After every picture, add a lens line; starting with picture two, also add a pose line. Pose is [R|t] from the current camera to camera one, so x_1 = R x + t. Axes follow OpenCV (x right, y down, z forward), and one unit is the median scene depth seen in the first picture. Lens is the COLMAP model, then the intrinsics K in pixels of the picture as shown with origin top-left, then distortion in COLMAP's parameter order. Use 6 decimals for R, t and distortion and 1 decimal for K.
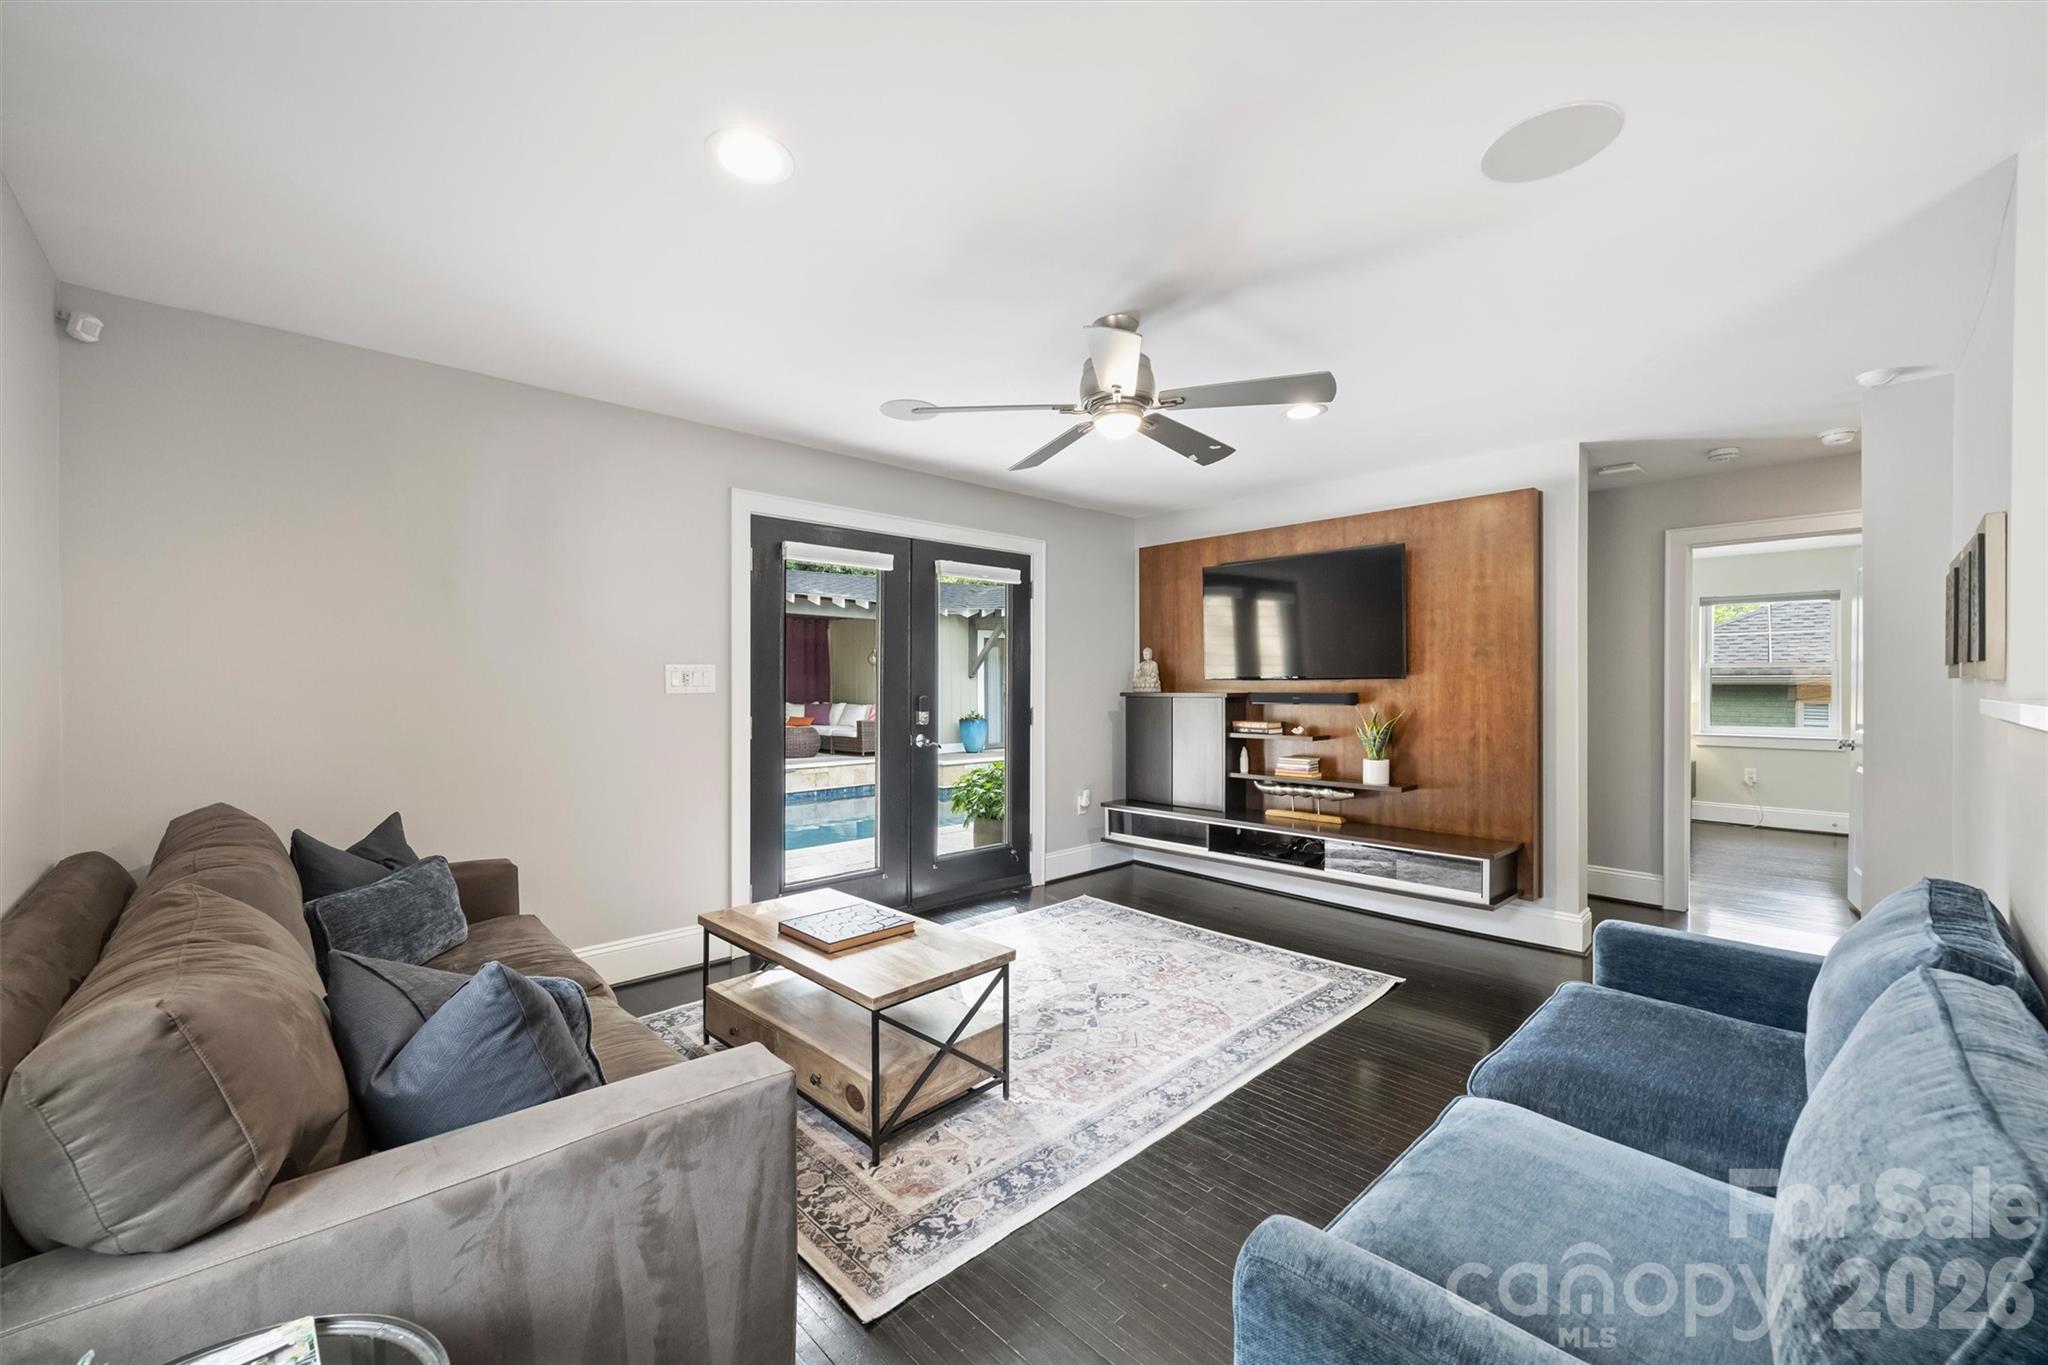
lens RADIAL K [[811.5, 0, 1023.4], [0, 811.5, 685.9], [0, 0, 1]] dist [0.000625, -0.000735]
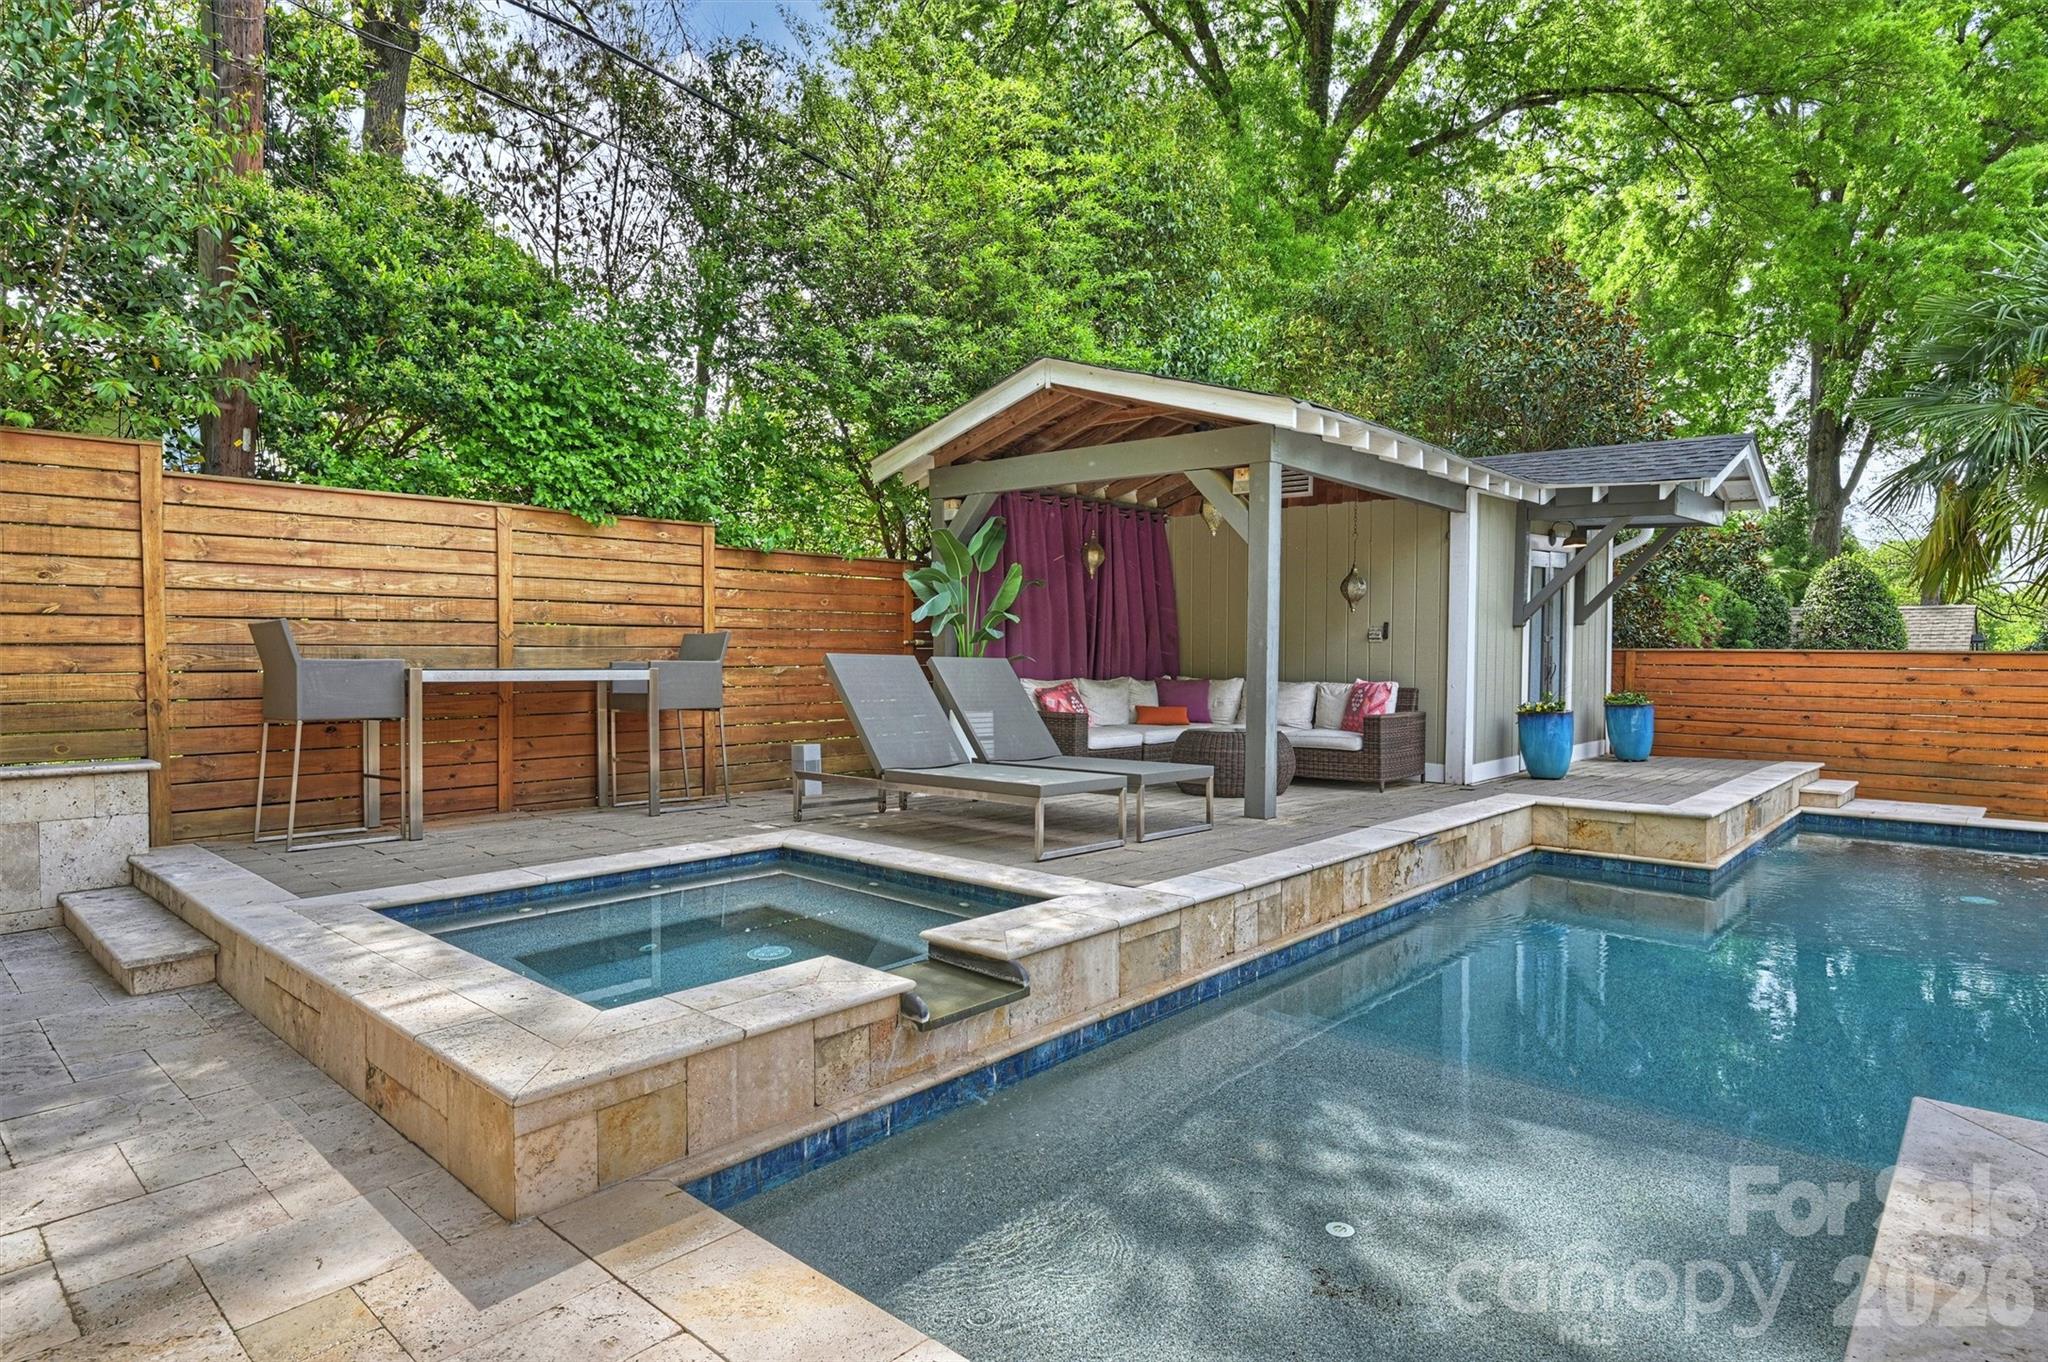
lens RADIAL K [[1115.9, 0, 1020.8], [0, 1115.9, 677.2], [0, 0, 1]] dist [-0.001584, -0.001108]
pose [[0.997103, 0.002476, 0.076028, -1.340955], [-0.004056, 0.999779, 0.020628, 0.023167], [-0.075960, -0.020877, 0.996892, 1.070145]]
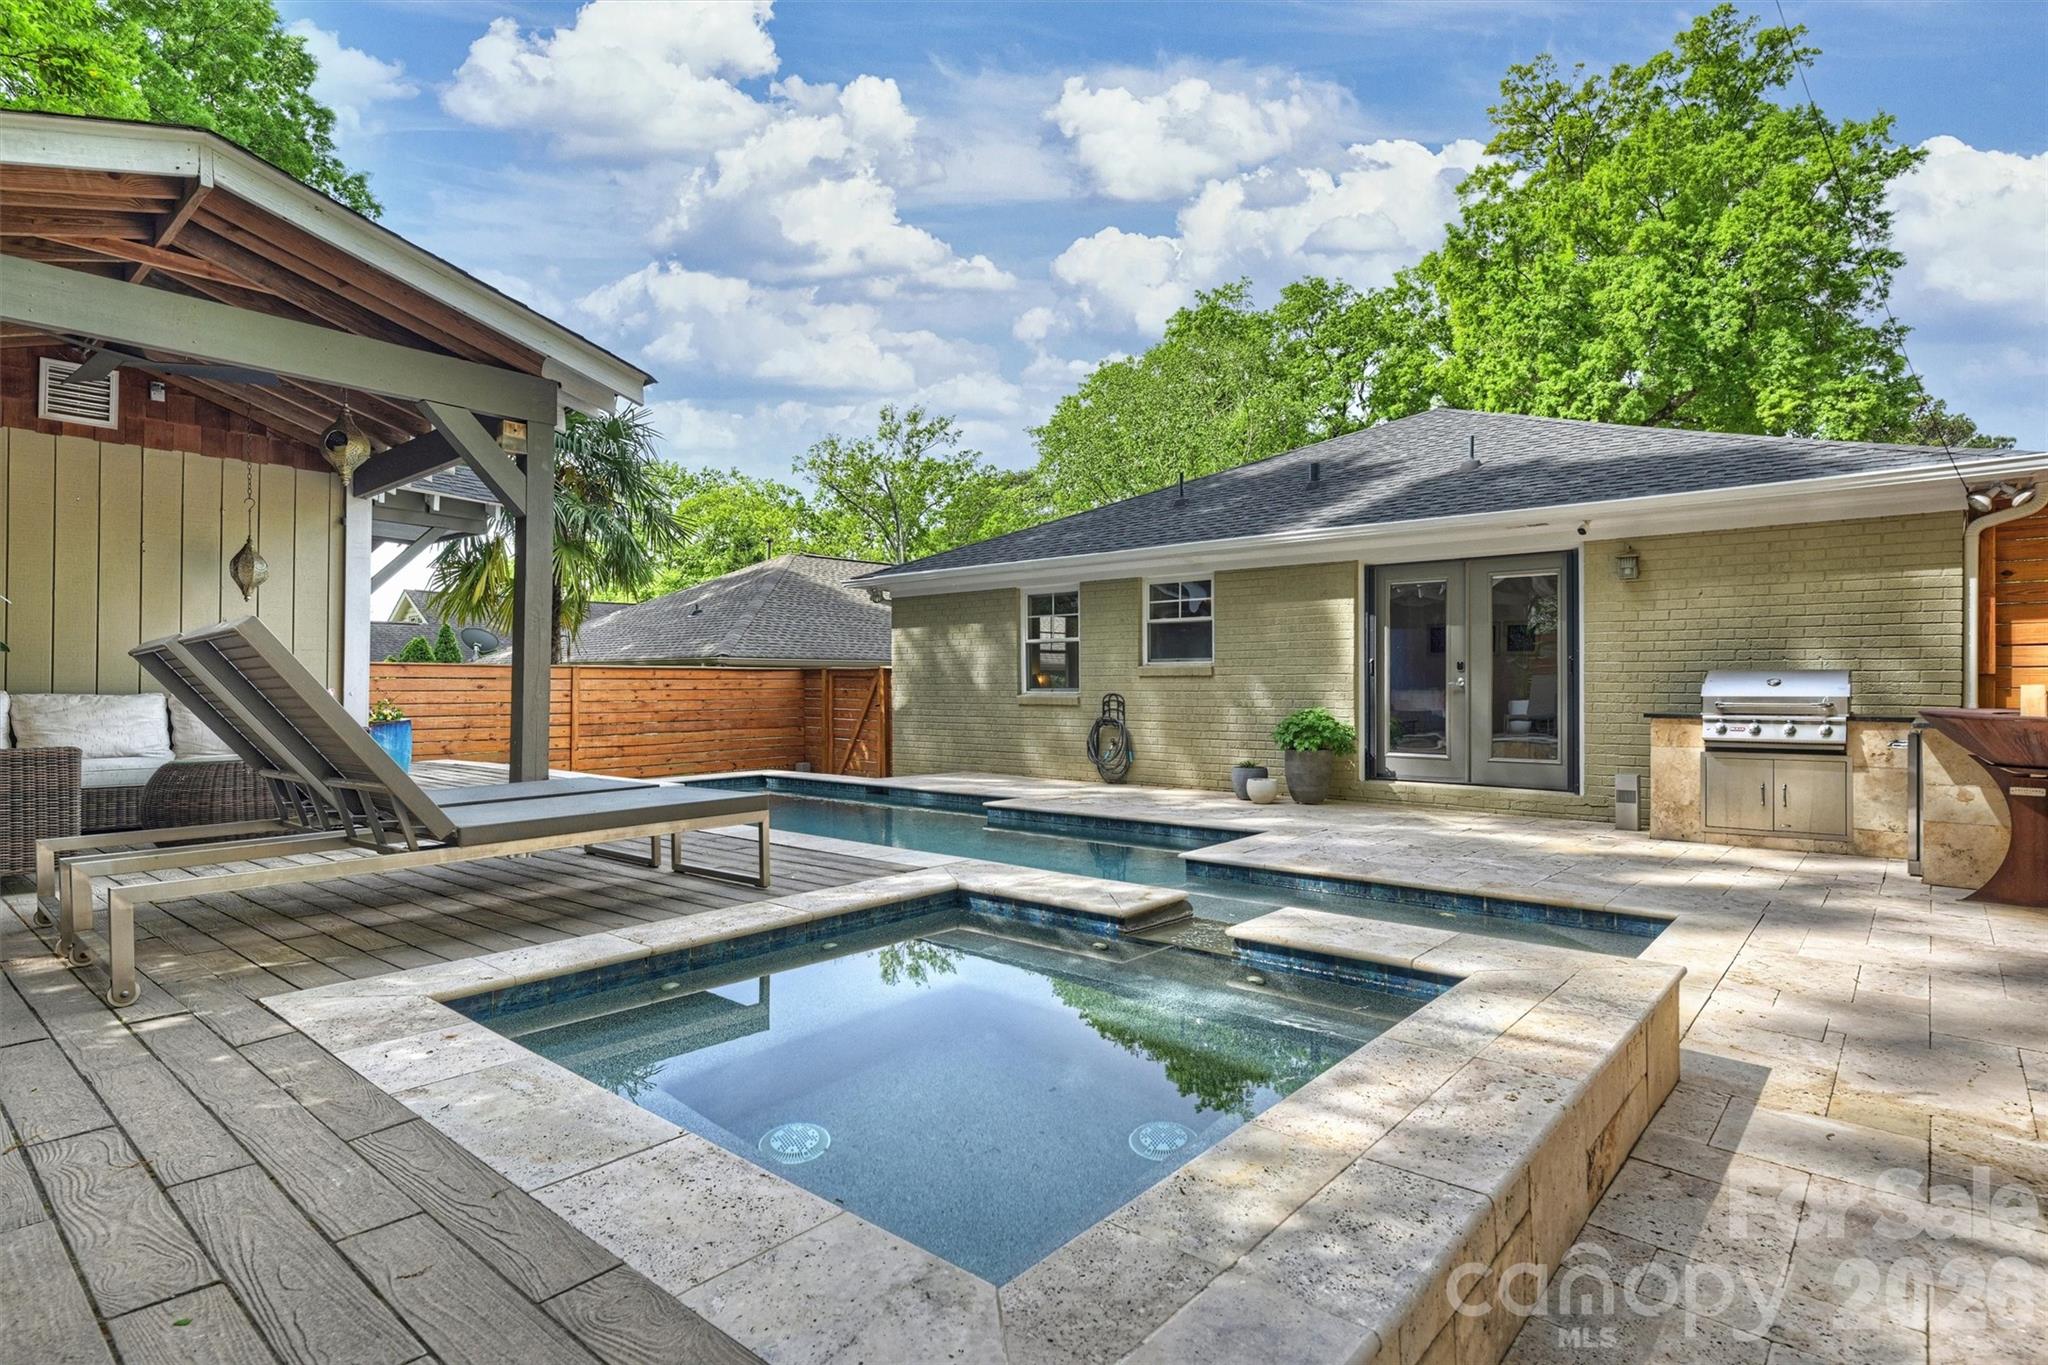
lens RADIAL K [[1045.7, 0, 1021.5], [0, 1045.7, 685.1], [0, 0, 1]] dist [0.007419, -0.004681]
pose [[-0.099404, -0.001131, 0.995046, -2.174422], [0.006317, 0.999978, 0.001767, 0.067796], [-0.995027, 0.006462, -0.099395, 2.135303]]
